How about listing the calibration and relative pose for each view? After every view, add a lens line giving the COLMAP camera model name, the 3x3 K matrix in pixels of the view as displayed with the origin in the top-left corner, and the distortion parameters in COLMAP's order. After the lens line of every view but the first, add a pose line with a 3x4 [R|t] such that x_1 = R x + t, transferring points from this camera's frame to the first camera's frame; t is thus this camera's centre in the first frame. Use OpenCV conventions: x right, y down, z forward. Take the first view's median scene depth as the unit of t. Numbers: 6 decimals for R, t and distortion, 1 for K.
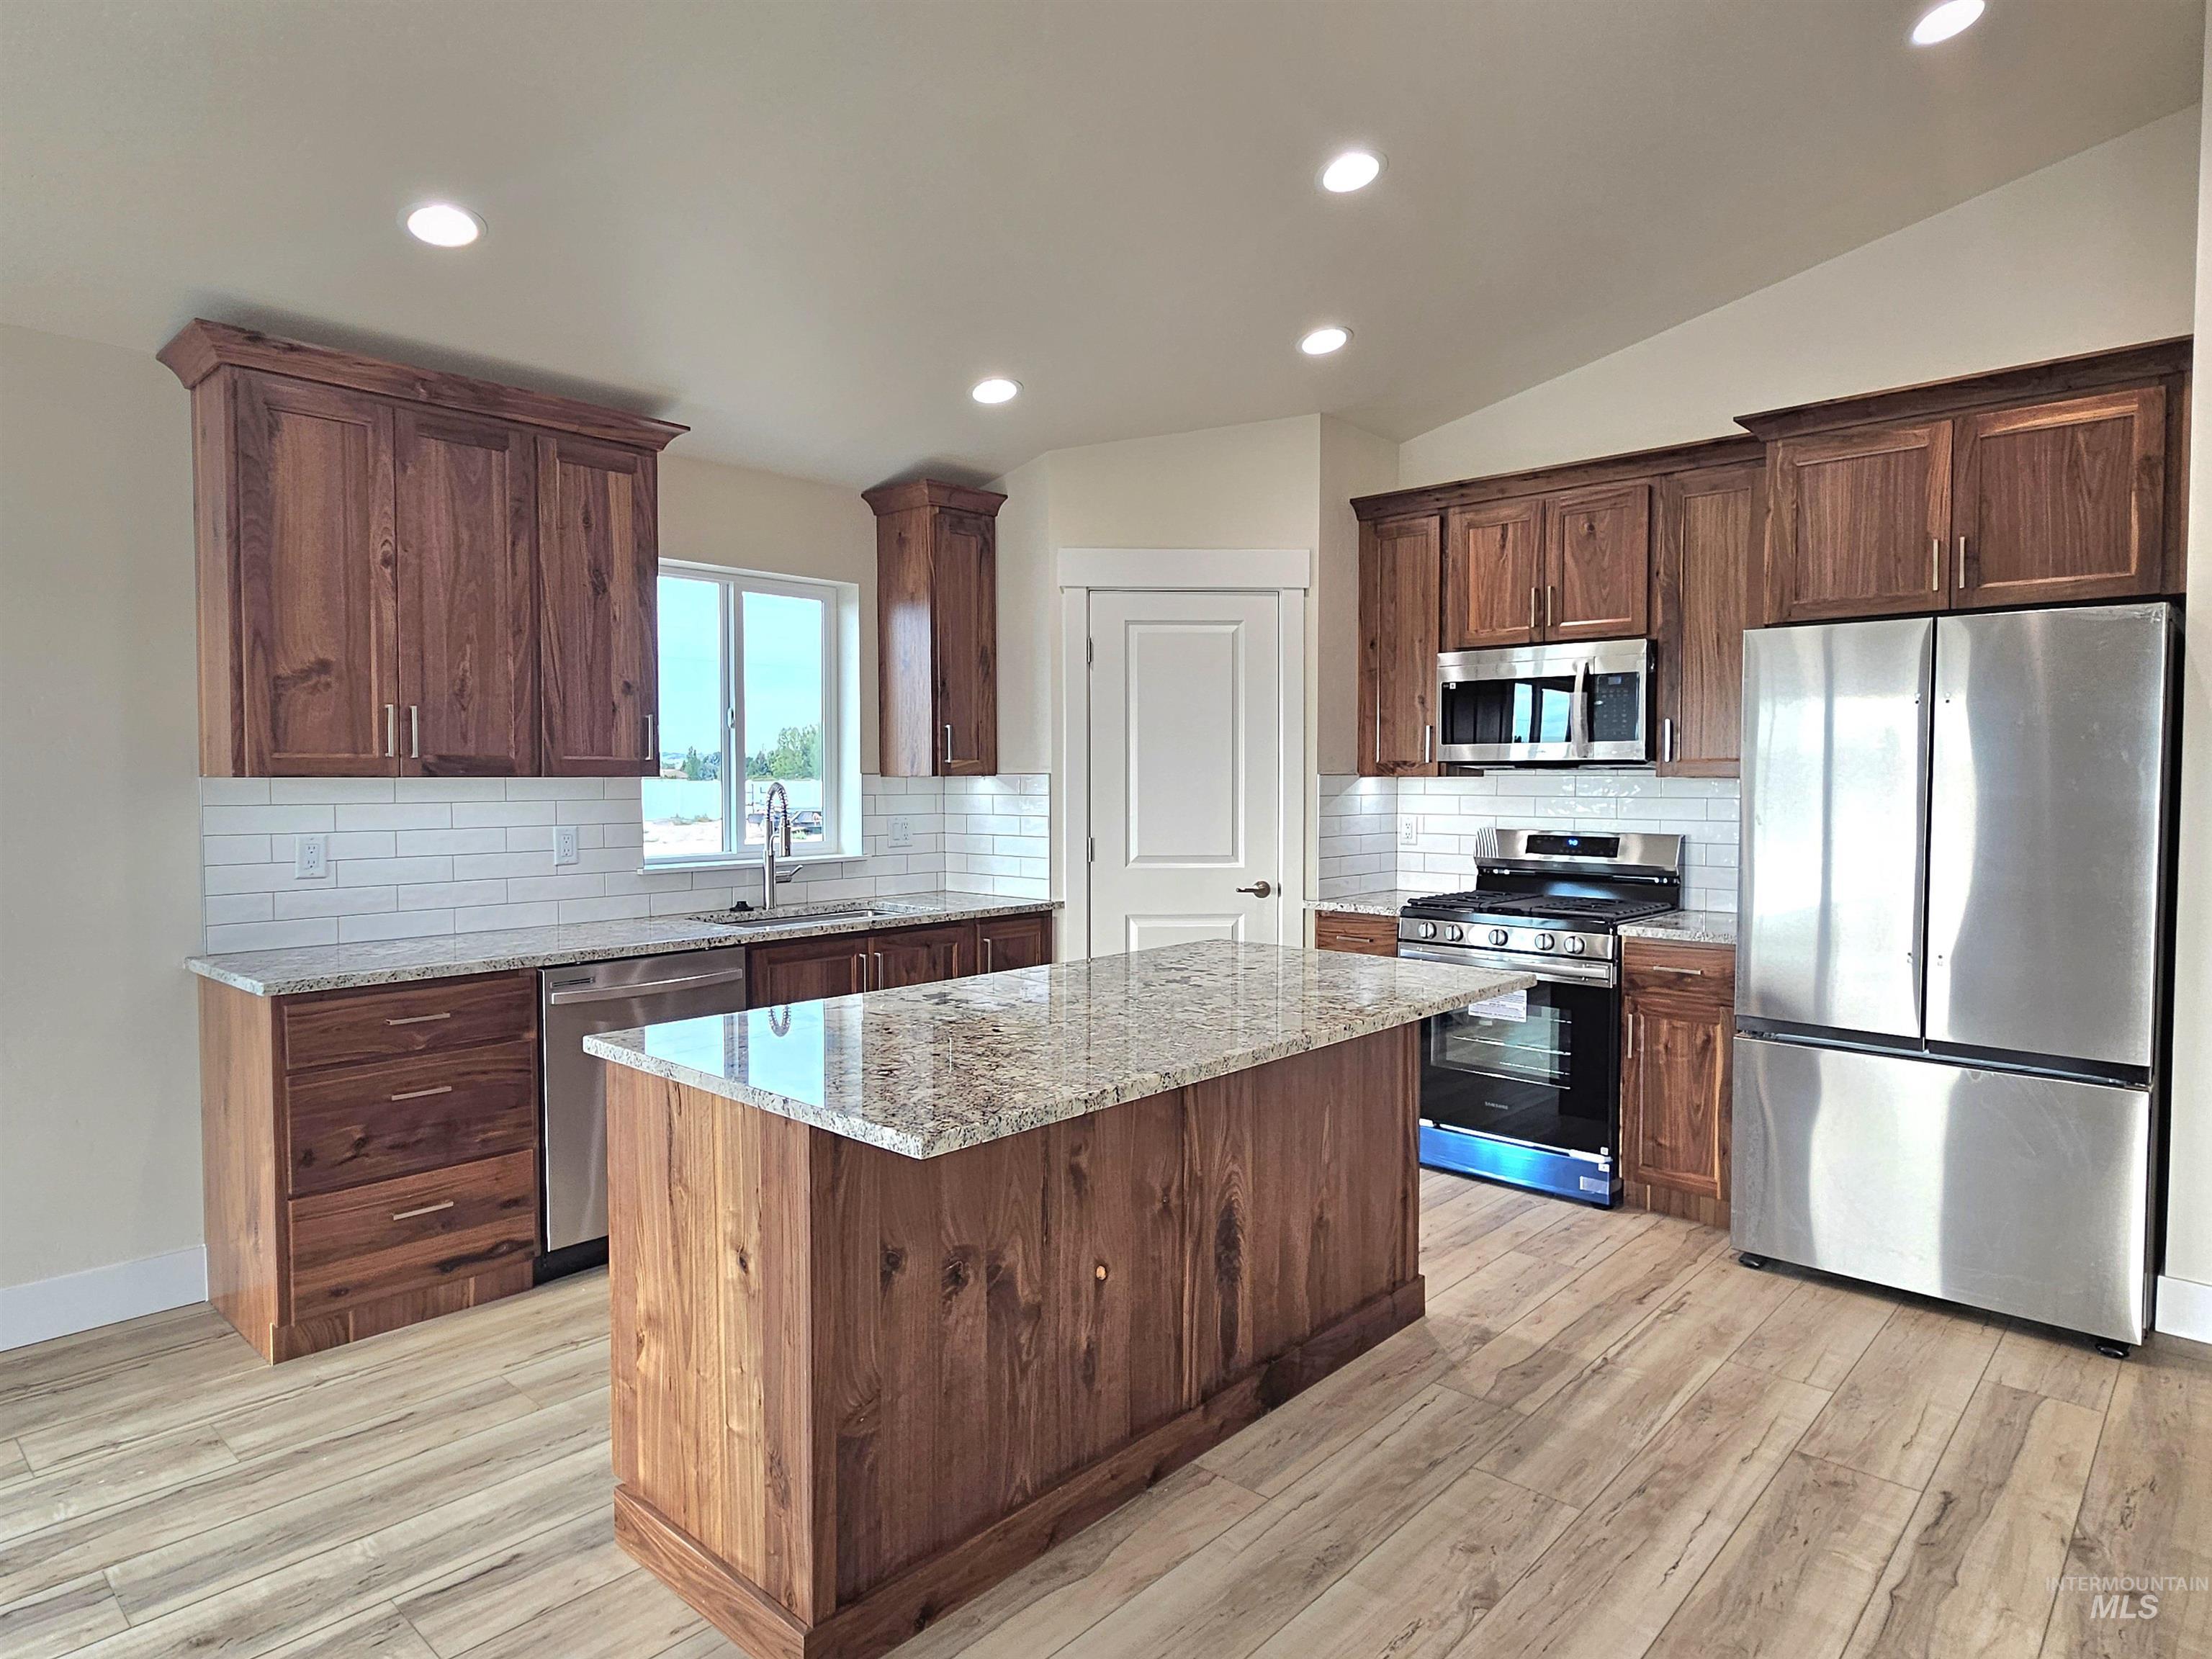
lens RADIAL K [[1285.7, 0, 1099.0], [0, 1285.7, 817.3], [0, 0, 1]] dist [0.005161, -0.003540]
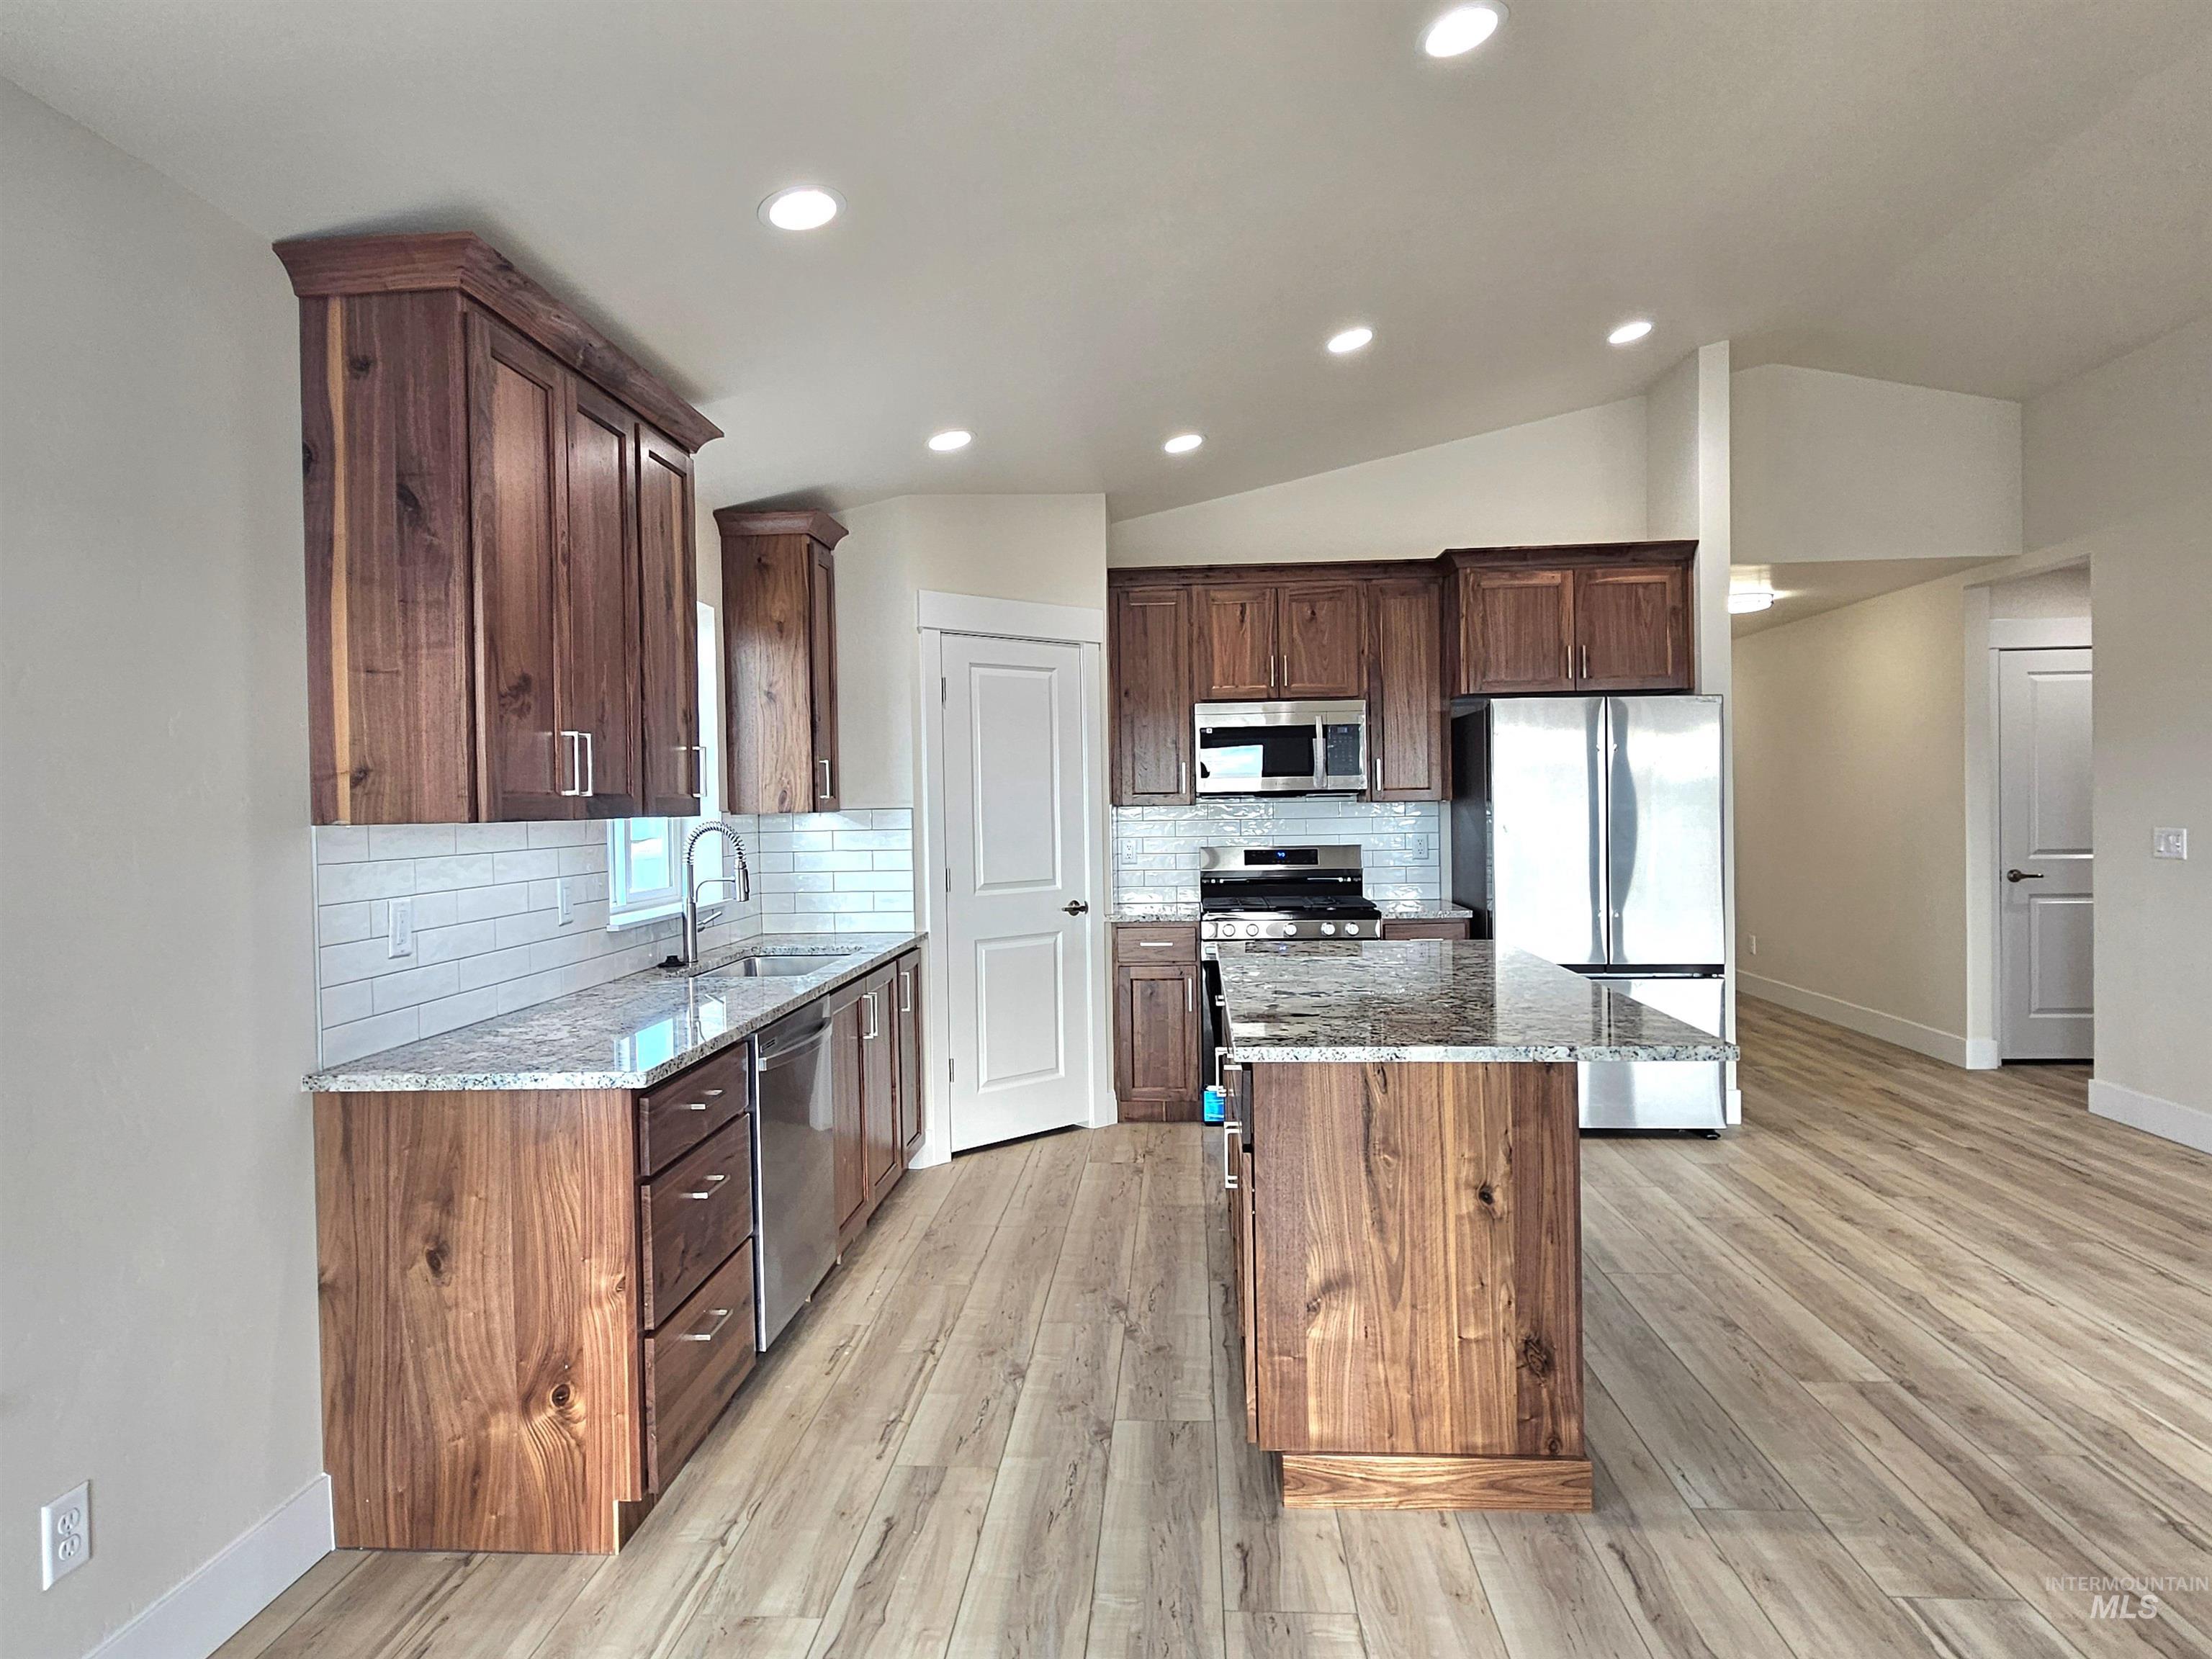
lens RADIAL K [[1285.7, 0, 1098.1], [0, 1285.7, 820.9], [0, 0, 1]] dist [0.005161, -0.003540]
pose [[0.780656, -0.023188, 0.624531, -0.709695], [0.038989, 0.999172, -0.011638, -0.007383], [-0.623744, 0.033435, 0.780913, 0.135432]]
